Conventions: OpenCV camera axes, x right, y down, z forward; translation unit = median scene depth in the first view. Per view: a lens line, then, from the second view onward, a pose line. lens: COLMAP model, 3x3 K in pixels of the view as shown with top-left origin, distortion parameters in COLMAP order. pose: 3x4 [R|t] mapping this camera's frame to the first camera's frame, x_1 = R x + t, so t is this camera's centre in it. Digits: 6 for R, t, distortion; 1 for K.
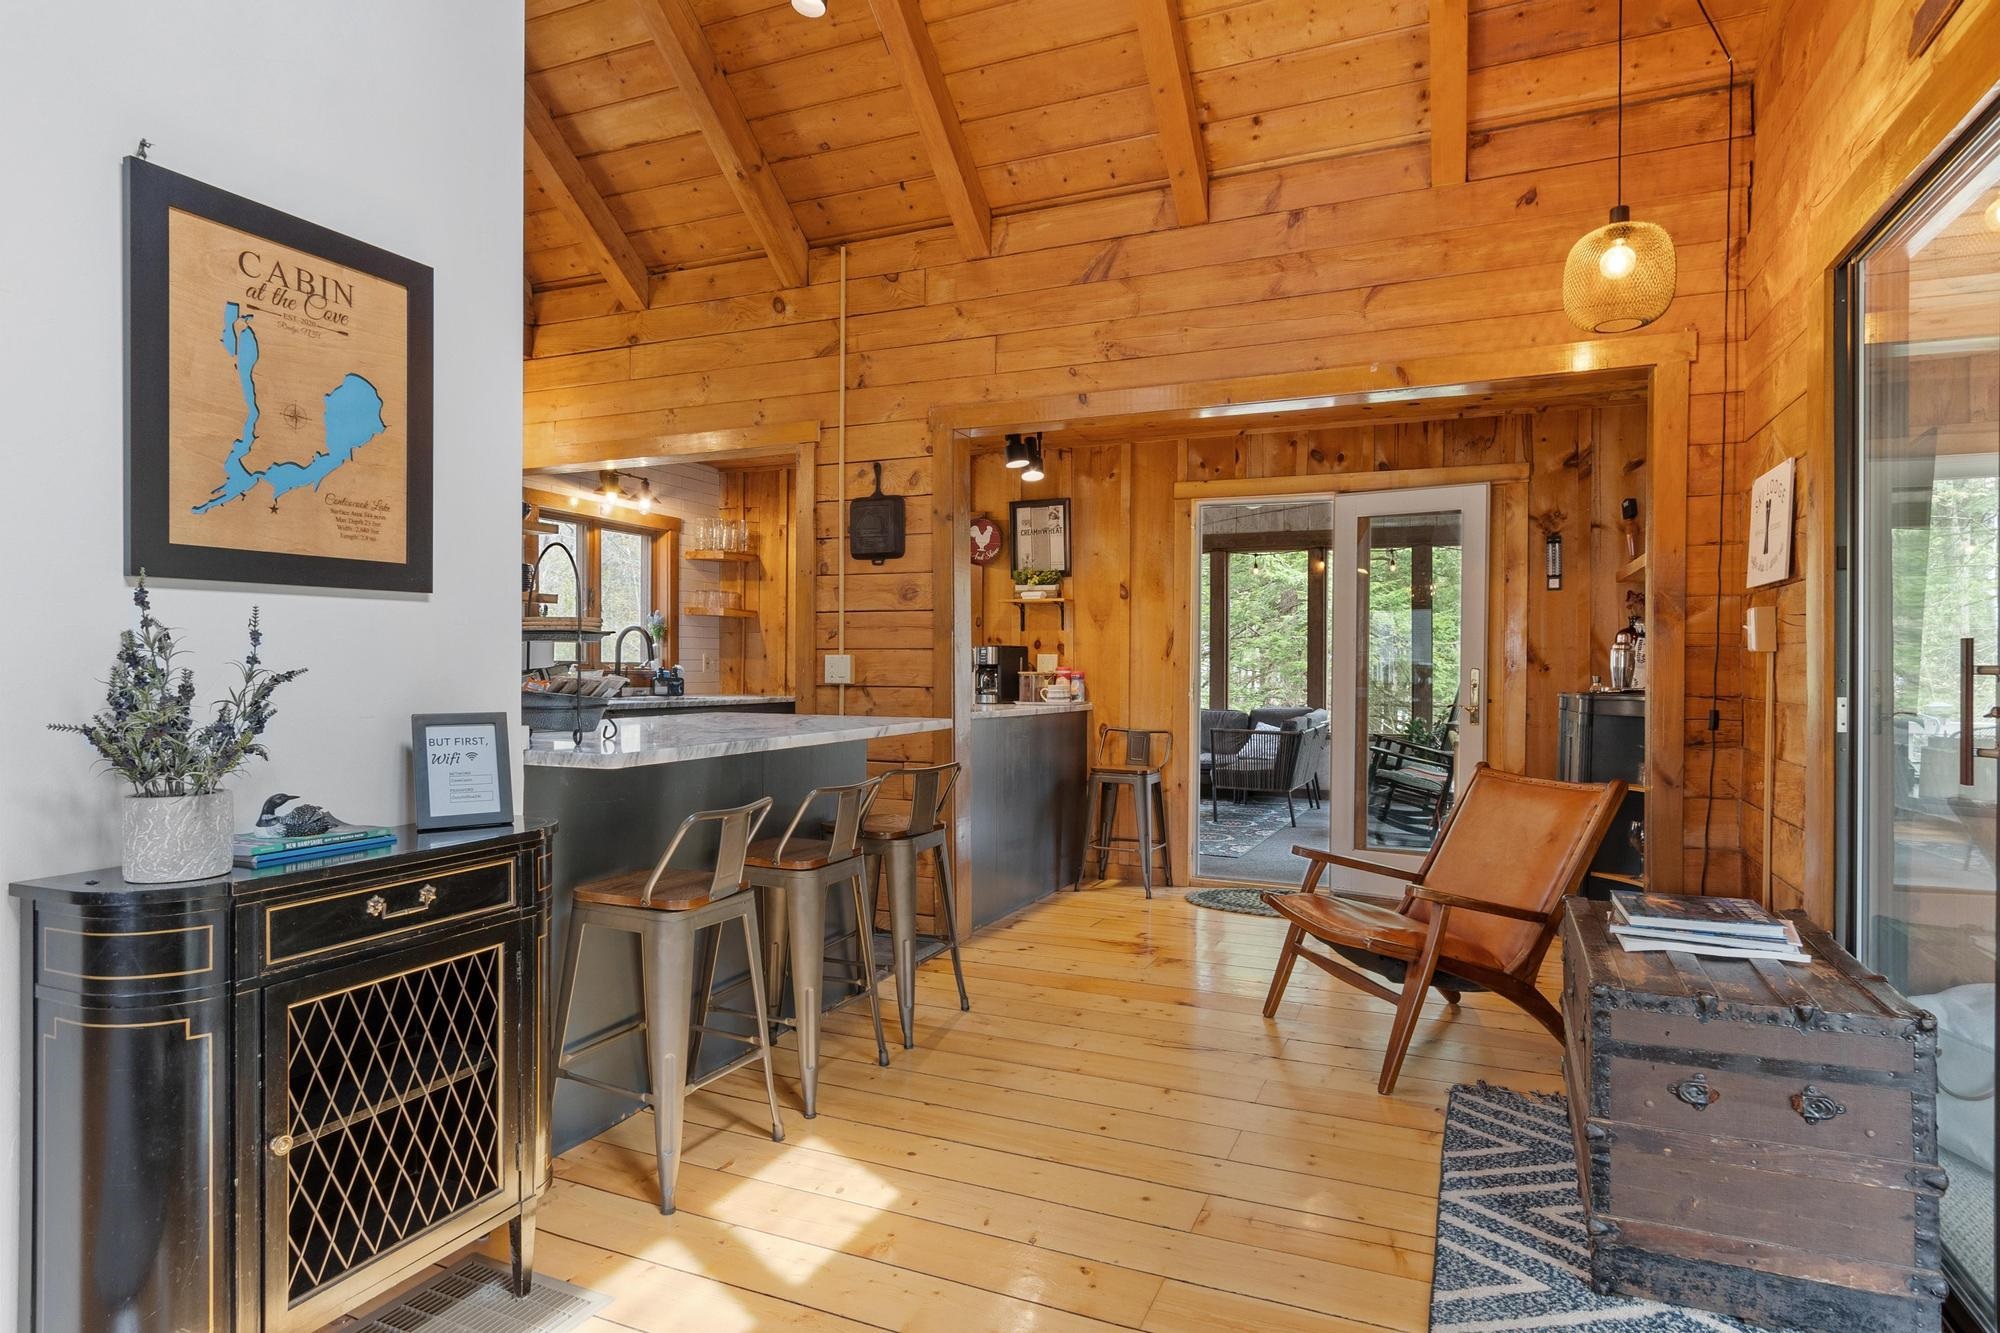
lens RADIAL K [[1073.4, 0, 995.5], [0, 1073.4, 666.0], [0, 0, 1]] dist [-0.000566, -0.001466]
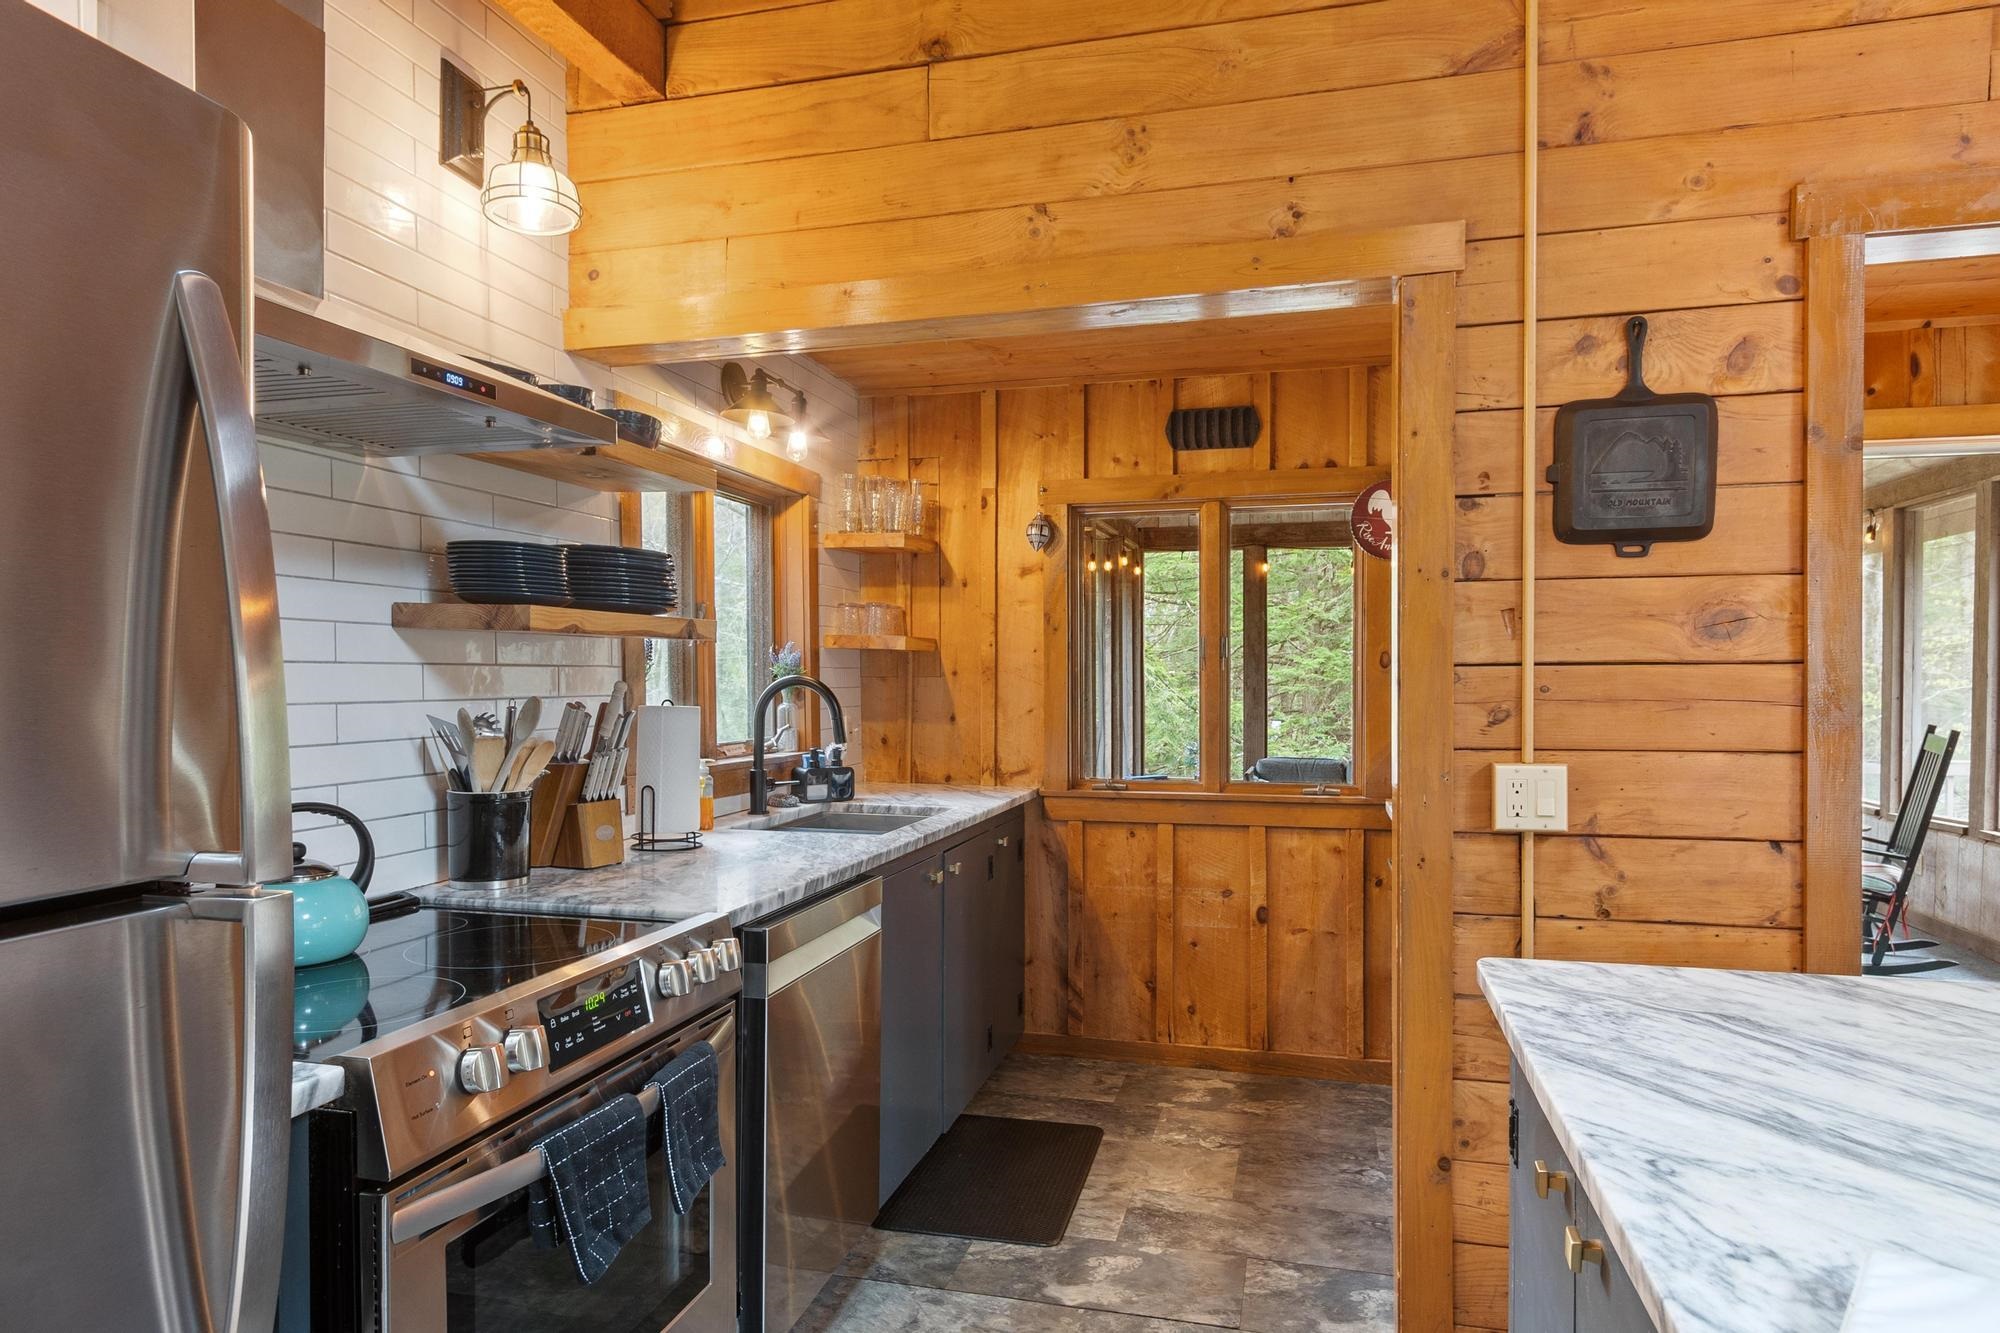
lens RADIAL K [[1180.8, 0, 992.8], [0, 1180.8, 695.4], [0, 0, 1]] dist [0.007840, -0.000605]
pose [[0.989005, -0.013904, 0.147229, -0.434642], [0.011342, 0.999770, 0.018229, -0.049743], [-0.147449, -0.016359, 0.988934, 0.564865]]
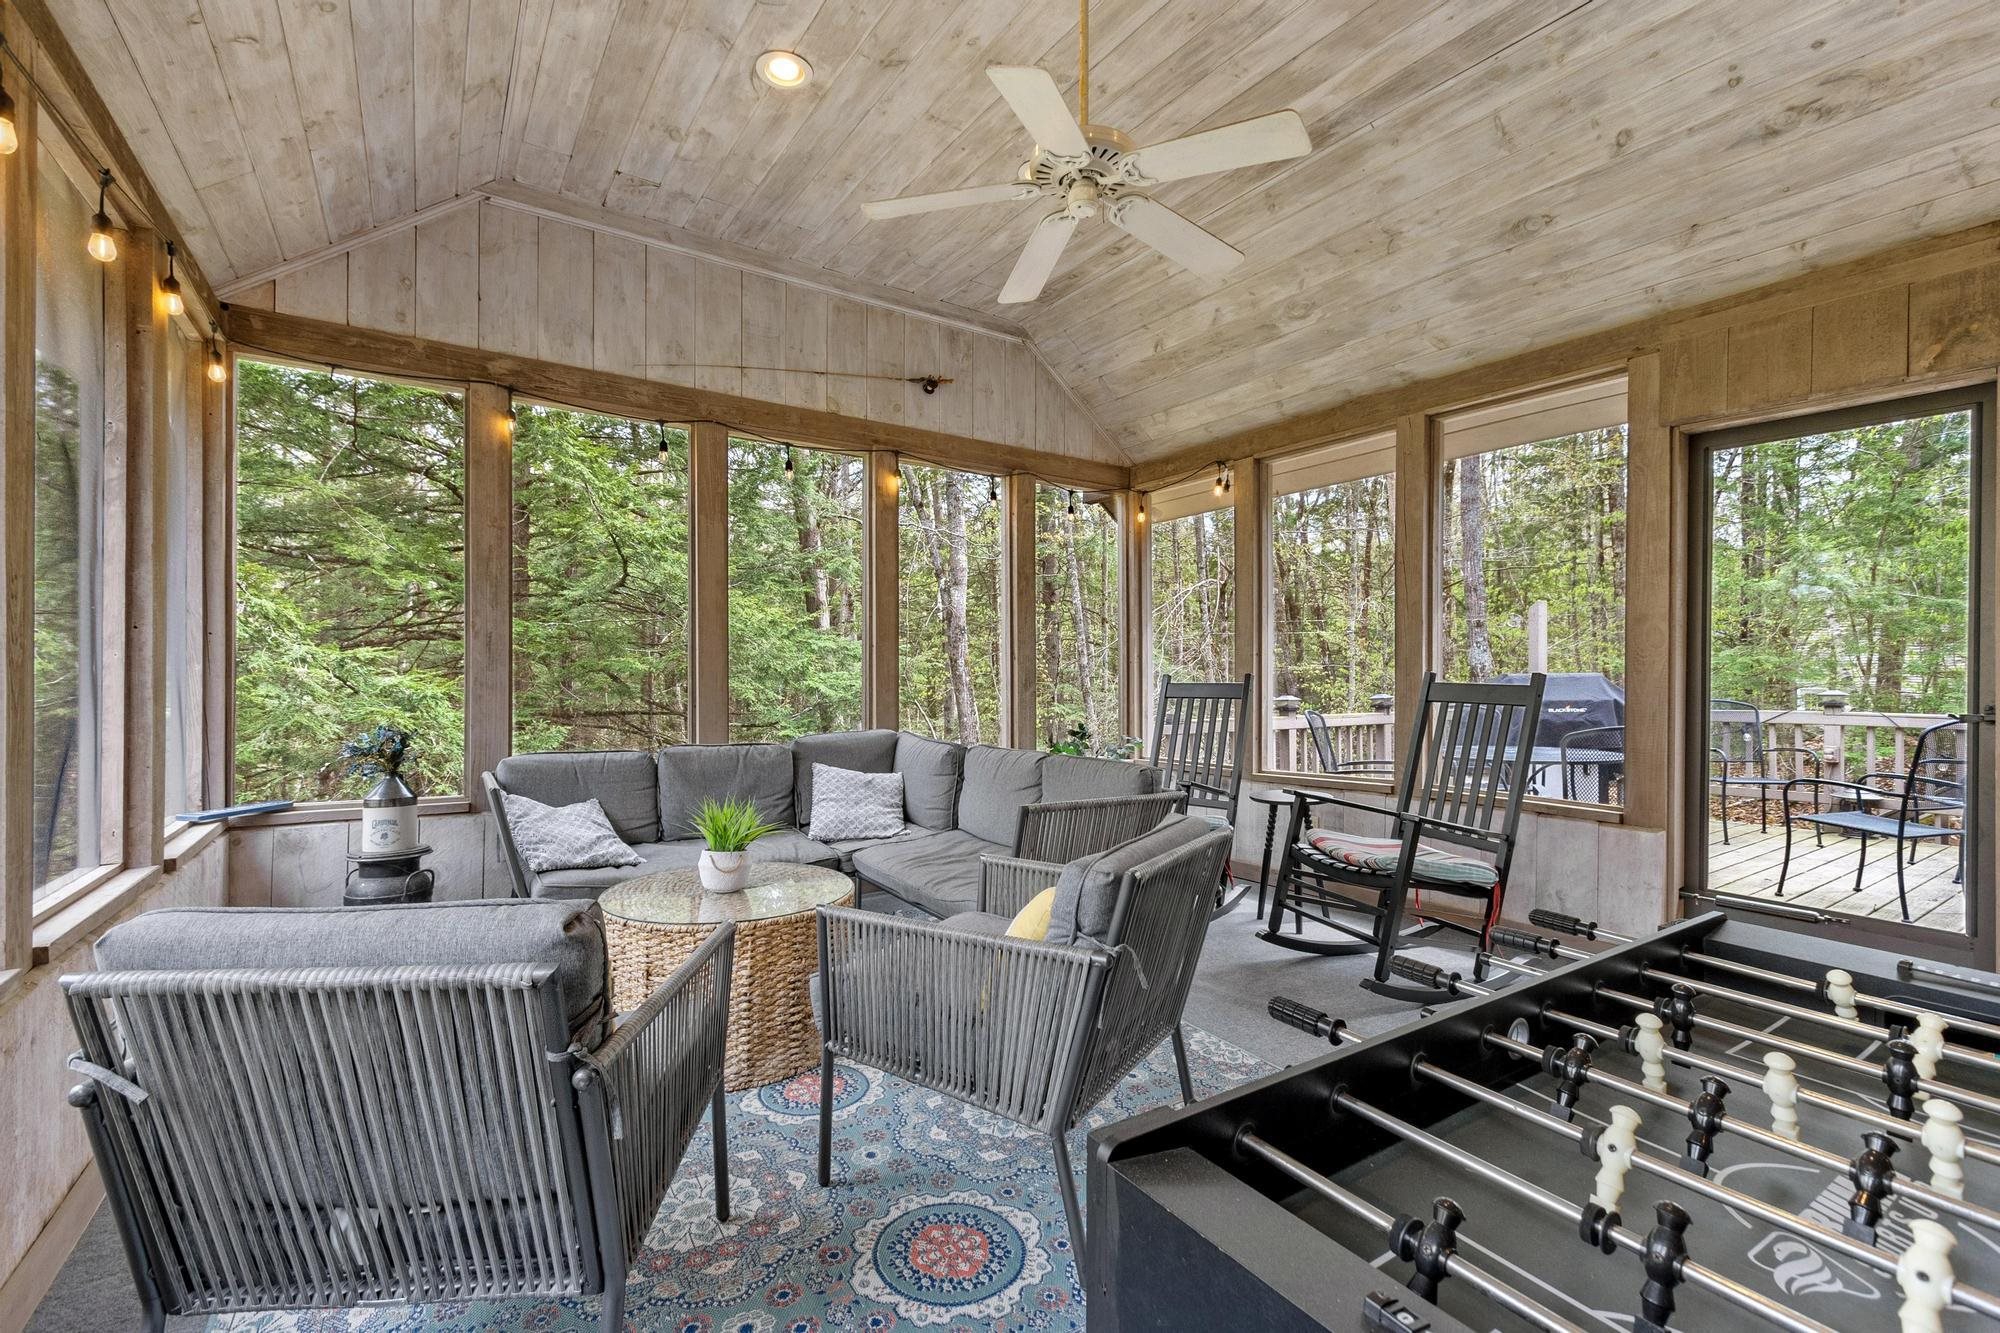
lens RADIAL K [[867.3, 0, 980.3], [0, 867.3, 667.6], [0, 0, 1]] dist [-0.000690, -0.000469]
pose [[0.556807, 0.000371, 0.830642, -0.133495], [0.000124, 1.000000, -0.000530, 0.012587], [-0.830642, 0.000398, 0.556807, 1.613631]]
